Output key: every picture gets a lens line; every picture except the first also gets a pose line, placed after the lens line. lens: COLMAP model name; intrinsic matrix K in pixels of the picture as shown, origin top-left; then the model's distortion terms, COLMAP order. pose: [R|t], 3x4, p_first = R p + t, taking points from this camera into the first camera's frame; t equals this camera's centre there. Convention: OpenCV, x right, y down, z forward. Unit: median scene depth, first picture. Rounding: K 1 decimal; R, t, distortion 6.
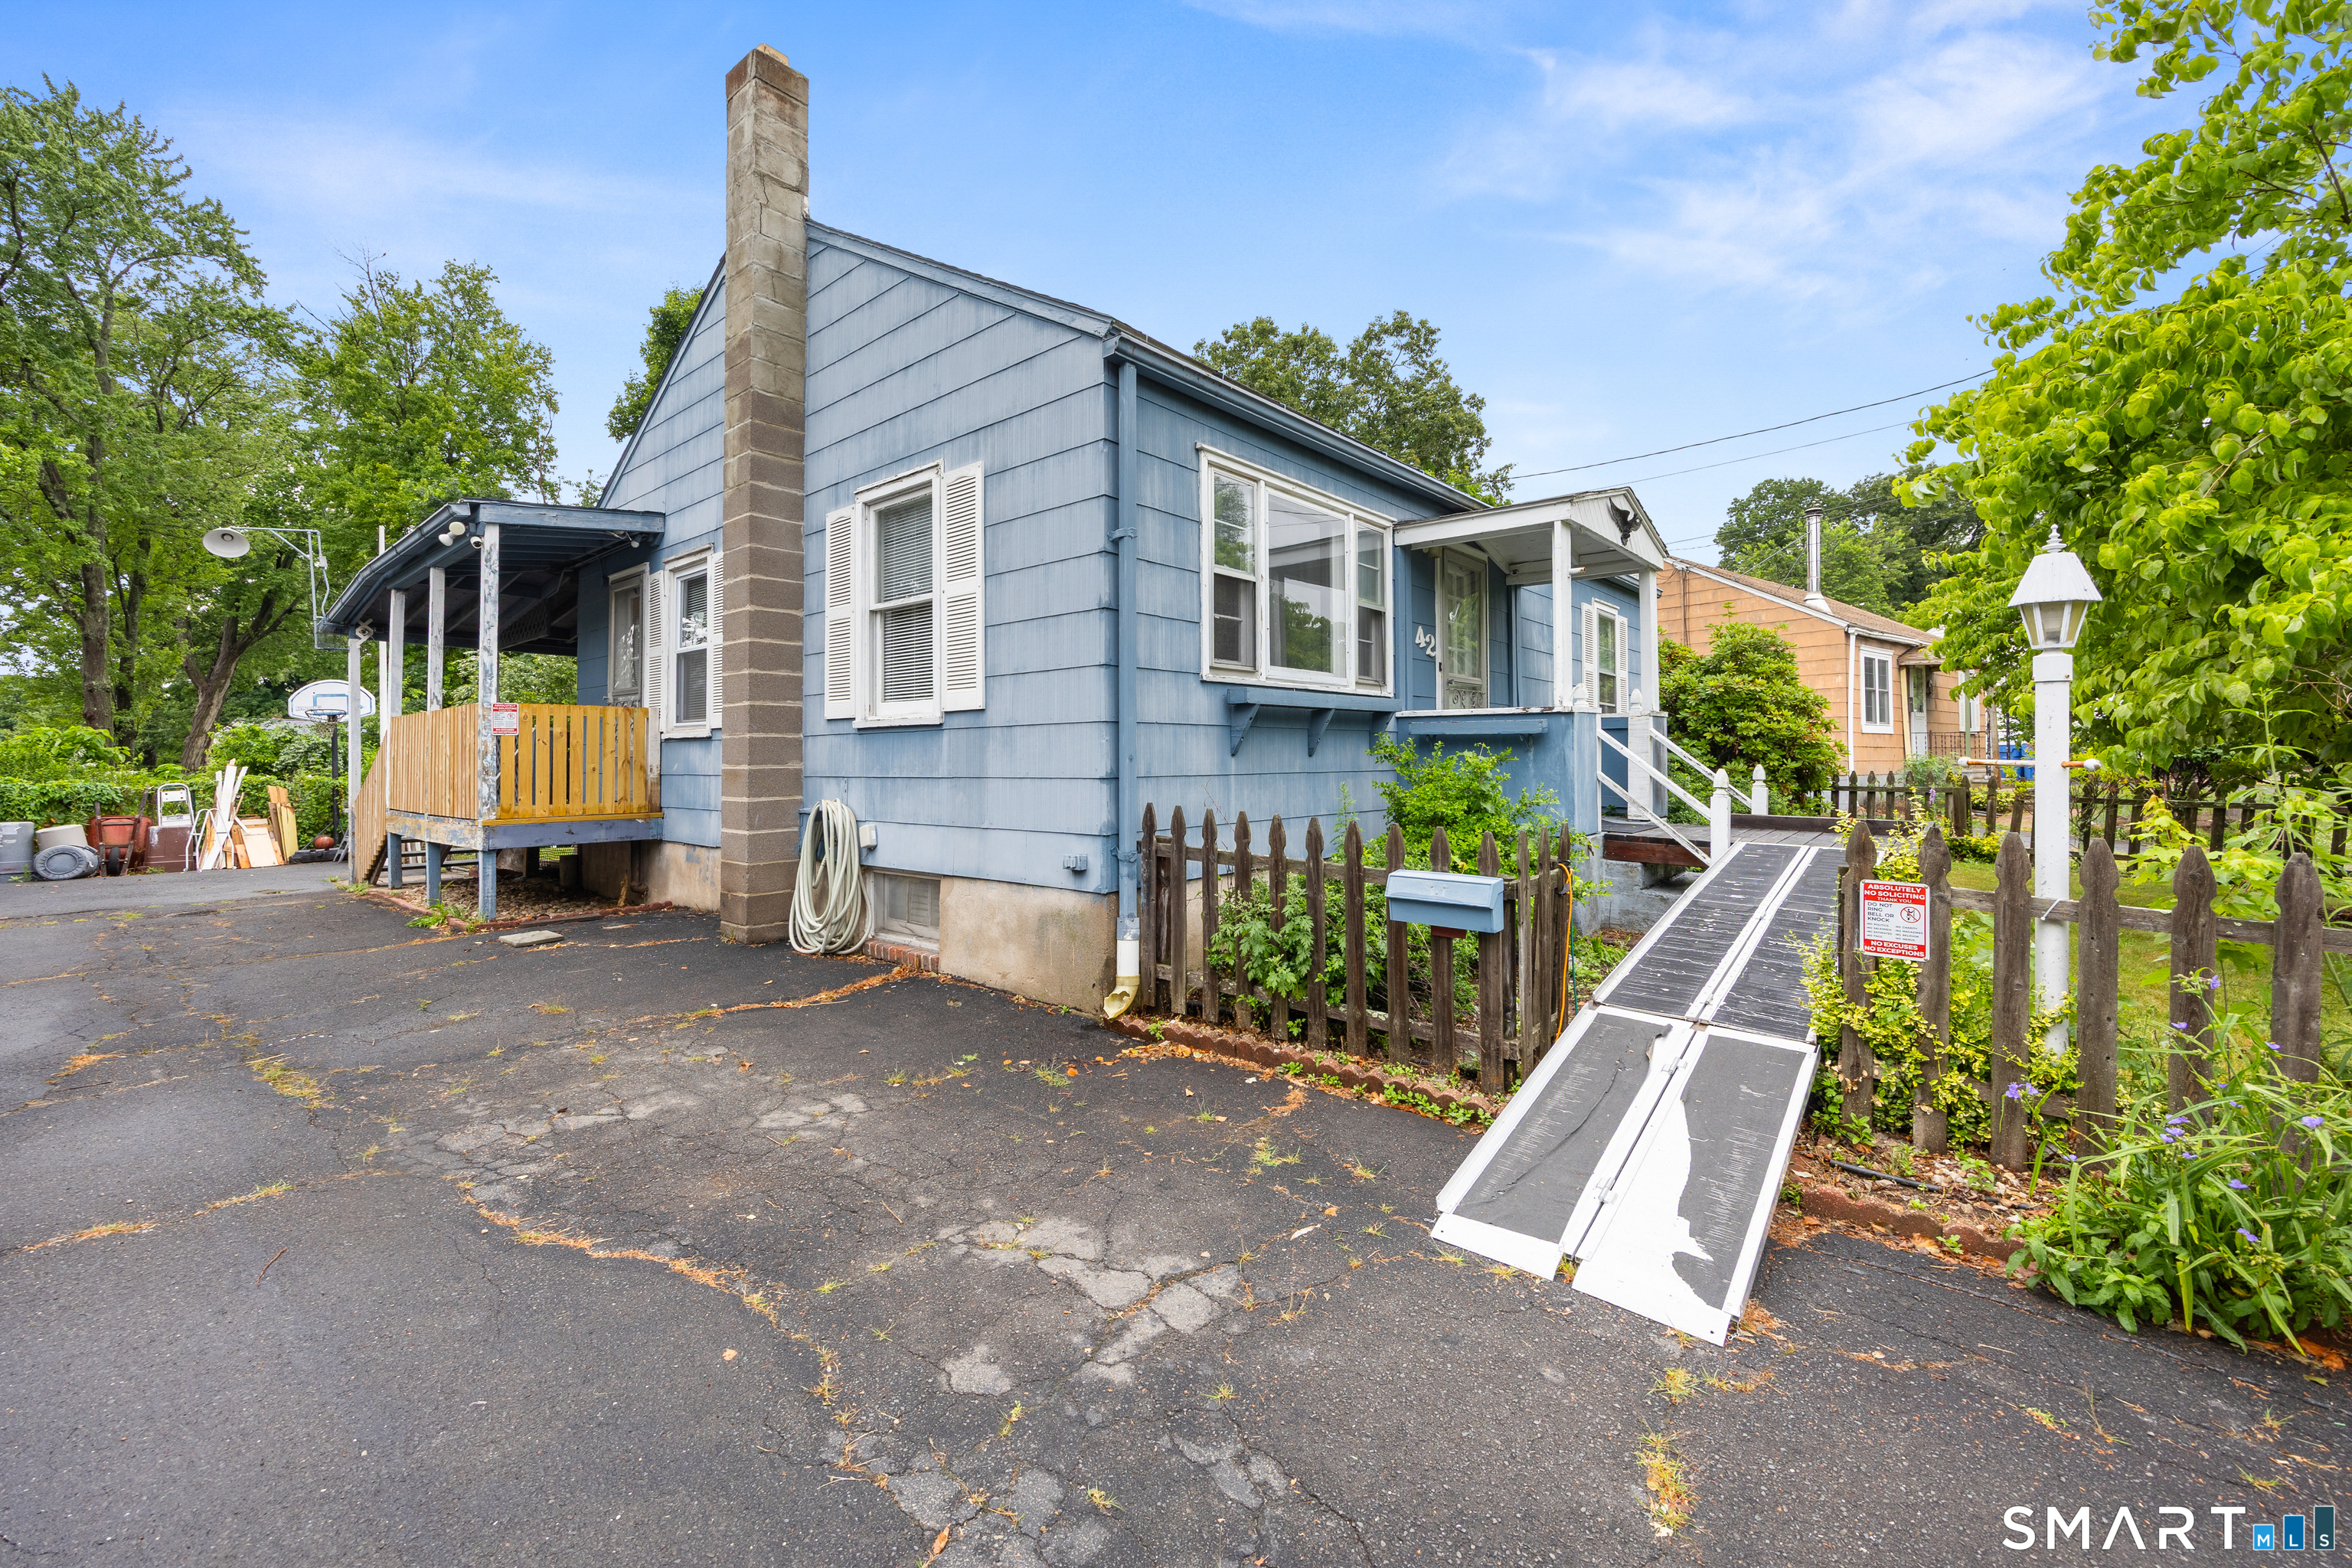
lens RADIAL K [[962.6, 0, 1151.1], [0, 962.6, 739.3], [0, 0, 1]] dist [0.002432, -0.001123]
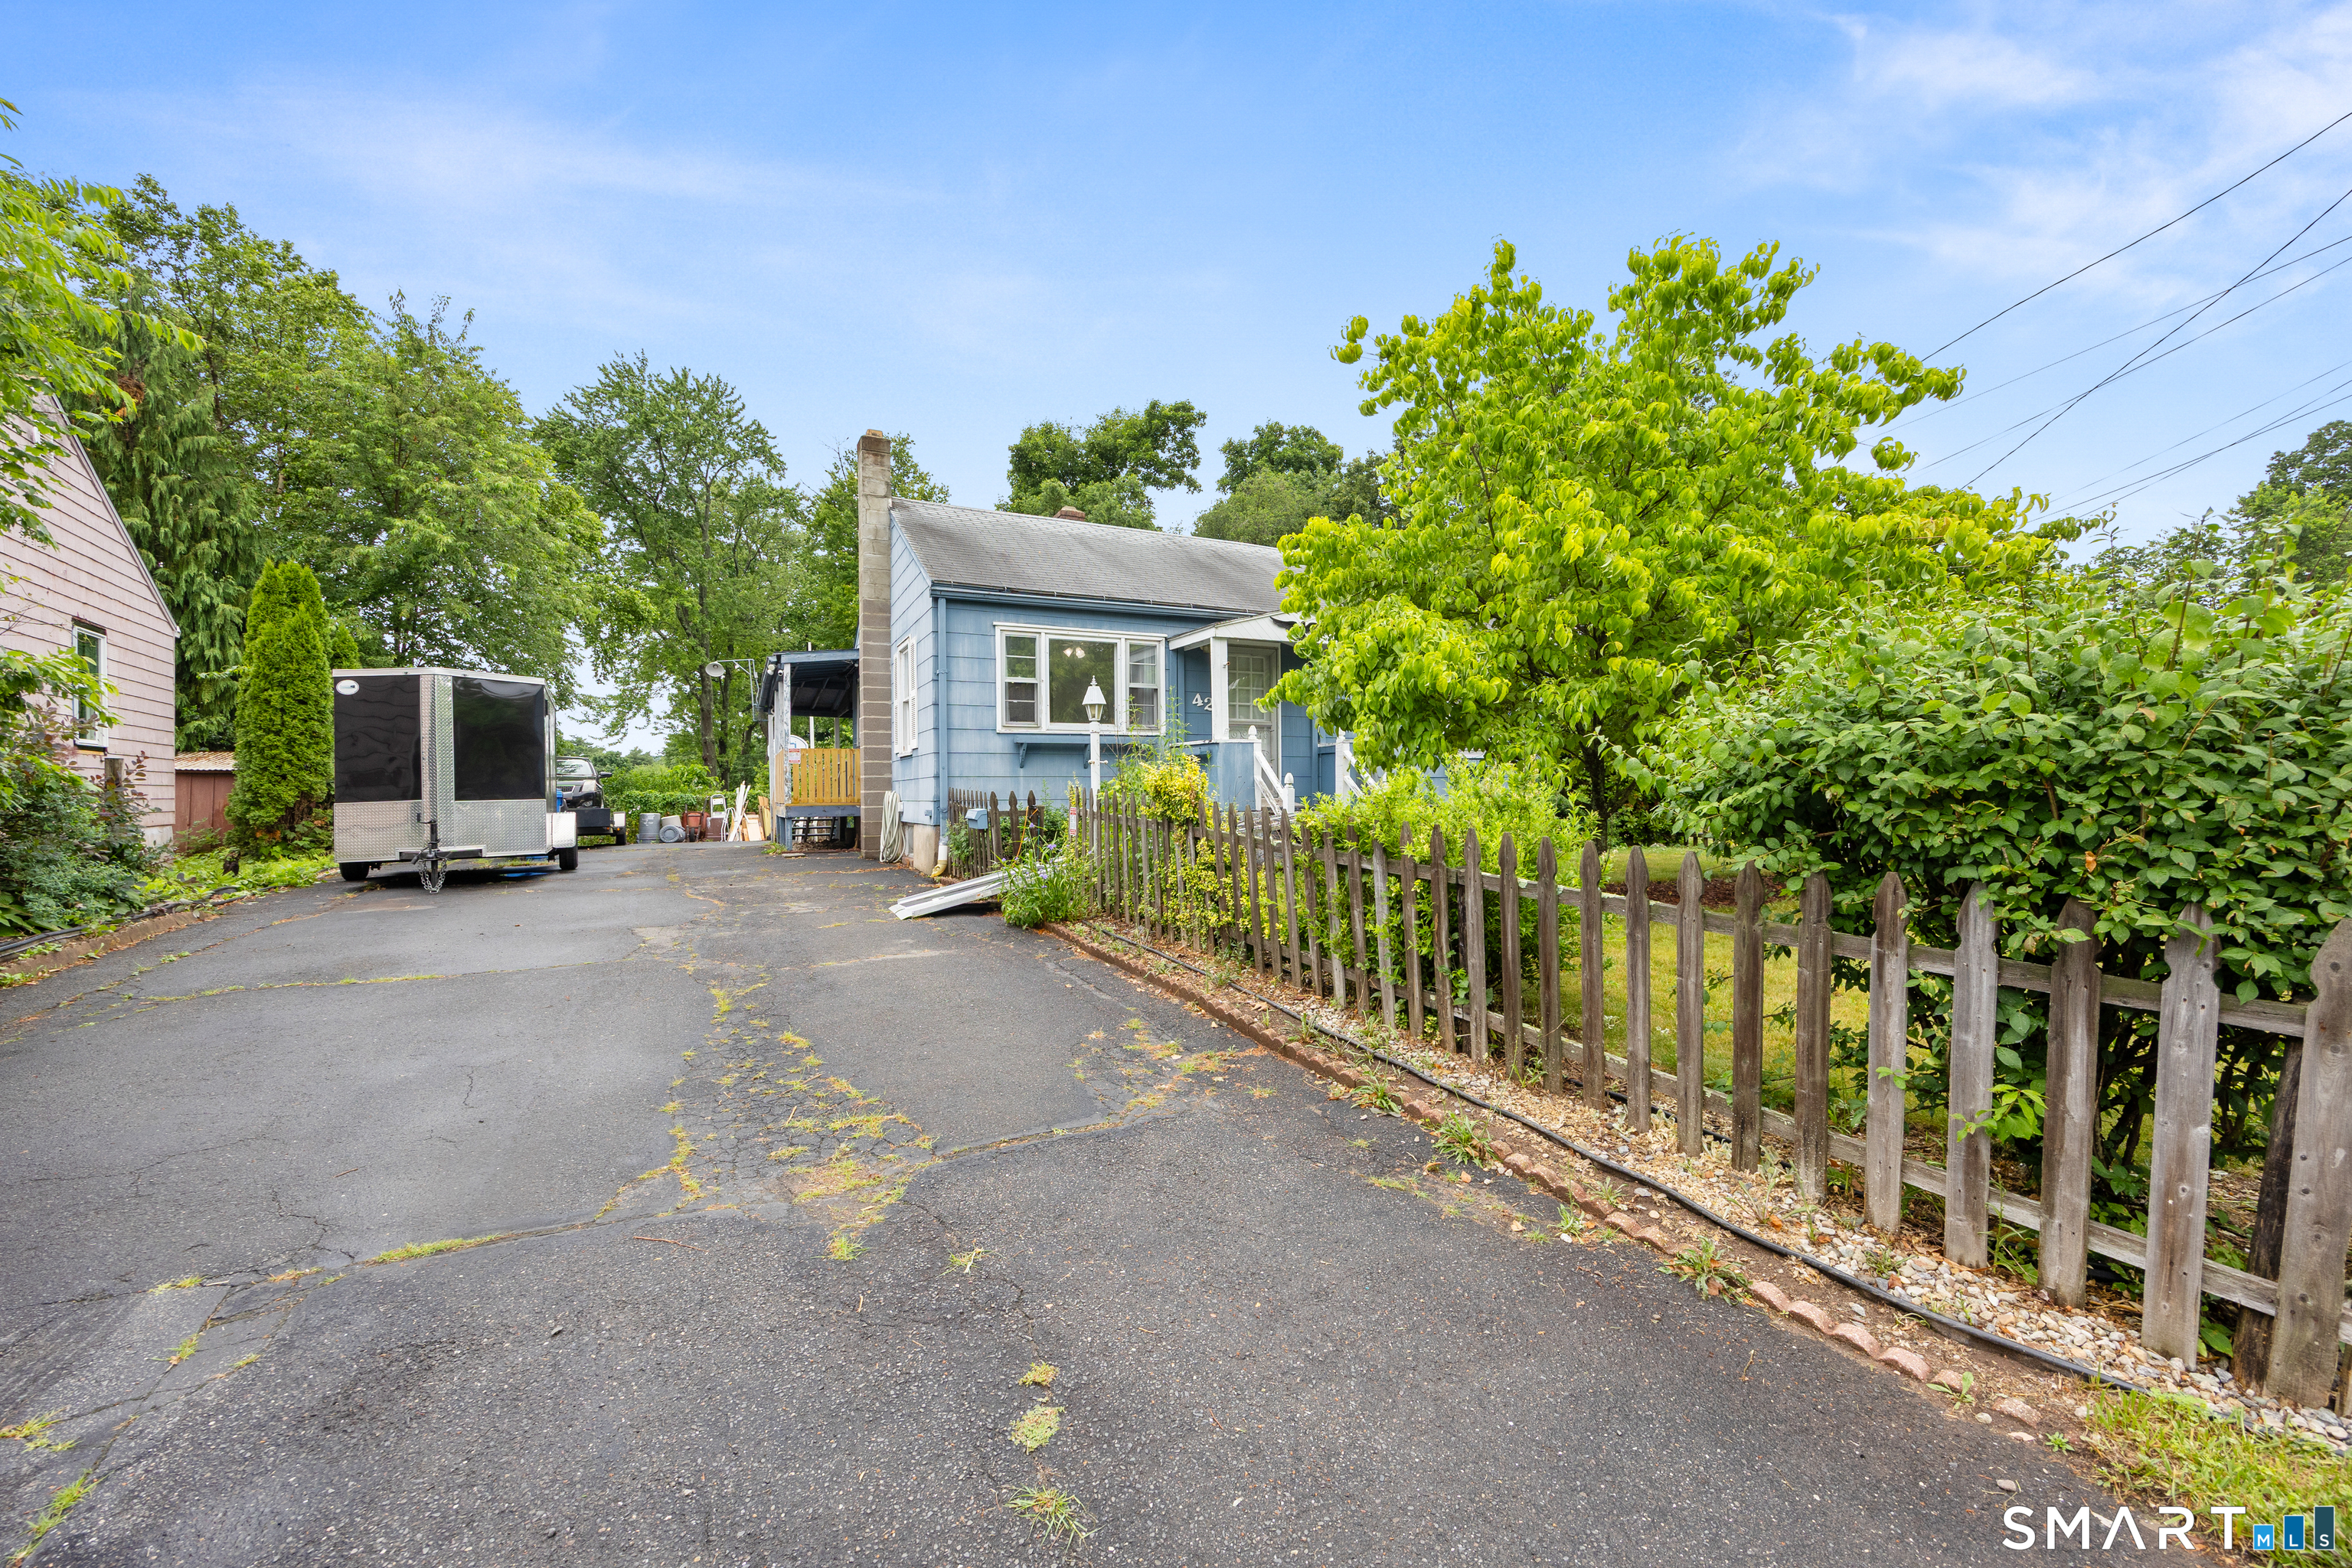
lens RADIAL K [[928.4, 0, 1170.7], [0, 928.4, 803.4], [0, 0, 1]] dist [0.001141, 0.000717]
pose [[0.923365, 0.004098, -0.383902, 0.645562], [0.009587, 0.999385, 0.033728, 0.016954], [0.383804, -0.034824, 0.922758, -0.416391]]
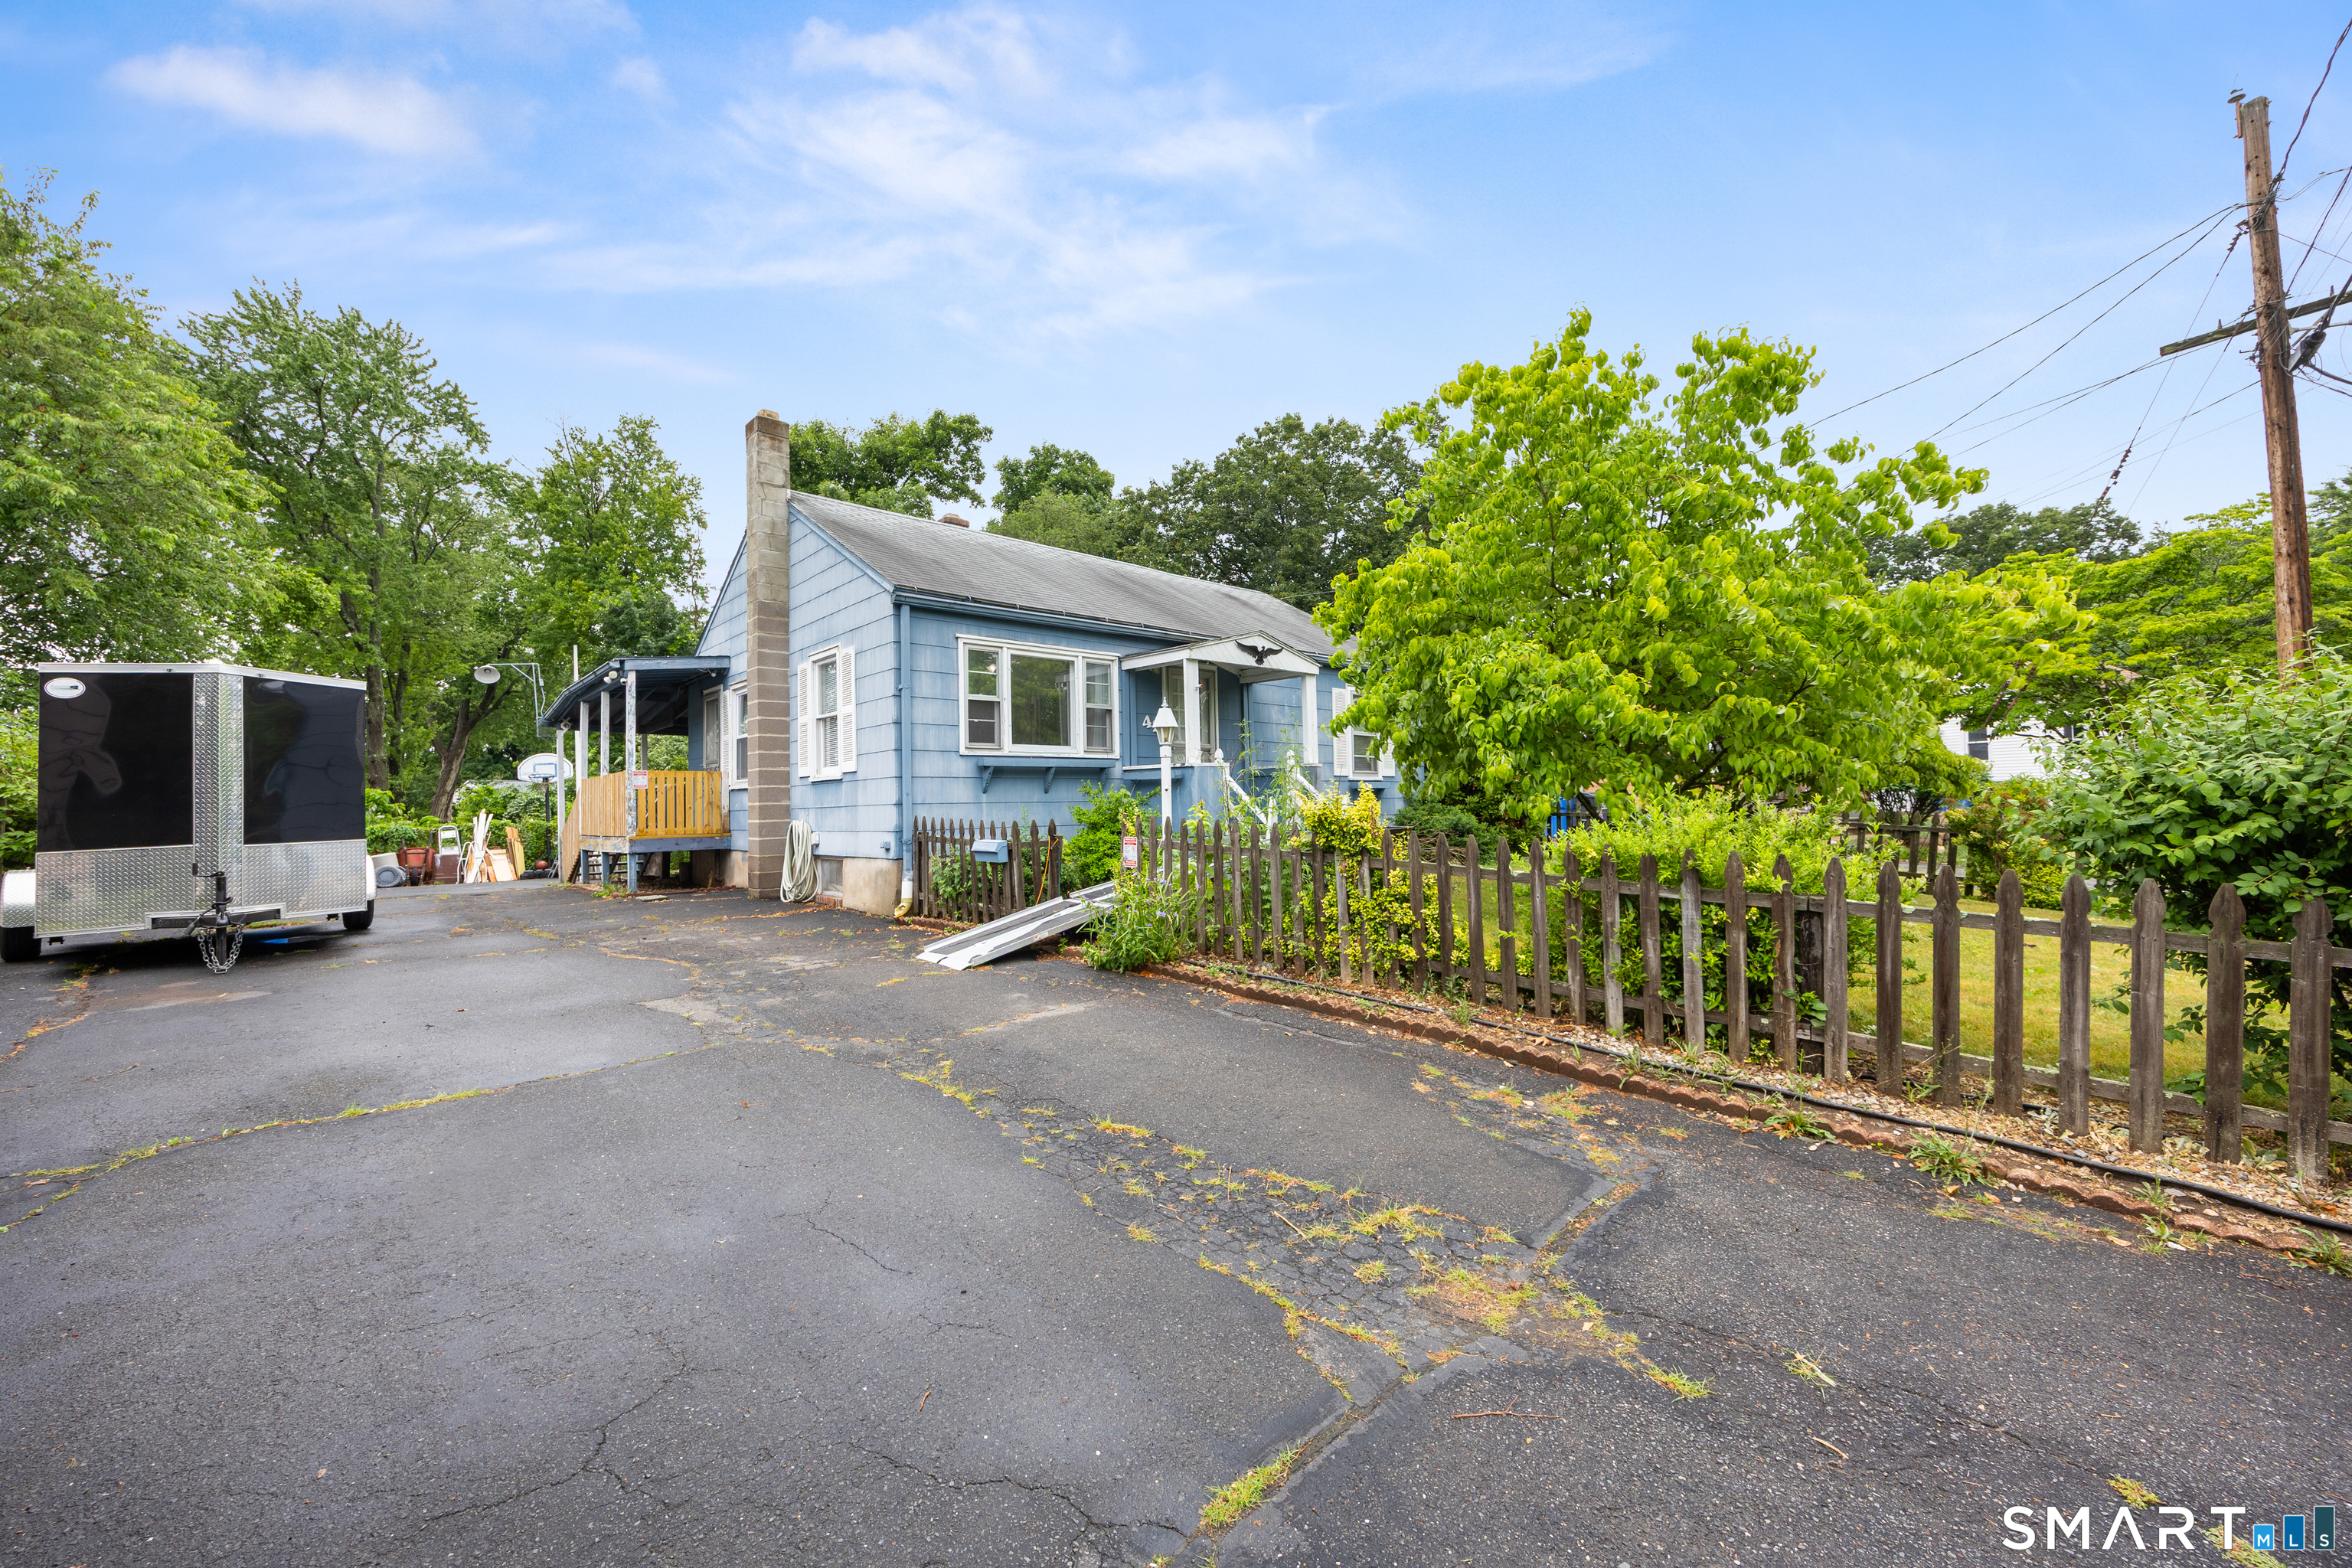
lens RADIAL K [[928.4, 0, 1171.4], [0, 928.4, 786.3], [0, 0, 1]] dist [0.001141, 0.000717]
pose [[0.994224, -0.015235, -0.106242, 0.362352], [0.015131, 0.999884, -0.001779, 0.006945], [0.106256, 0.000161, 0.994339, -0.447558]]
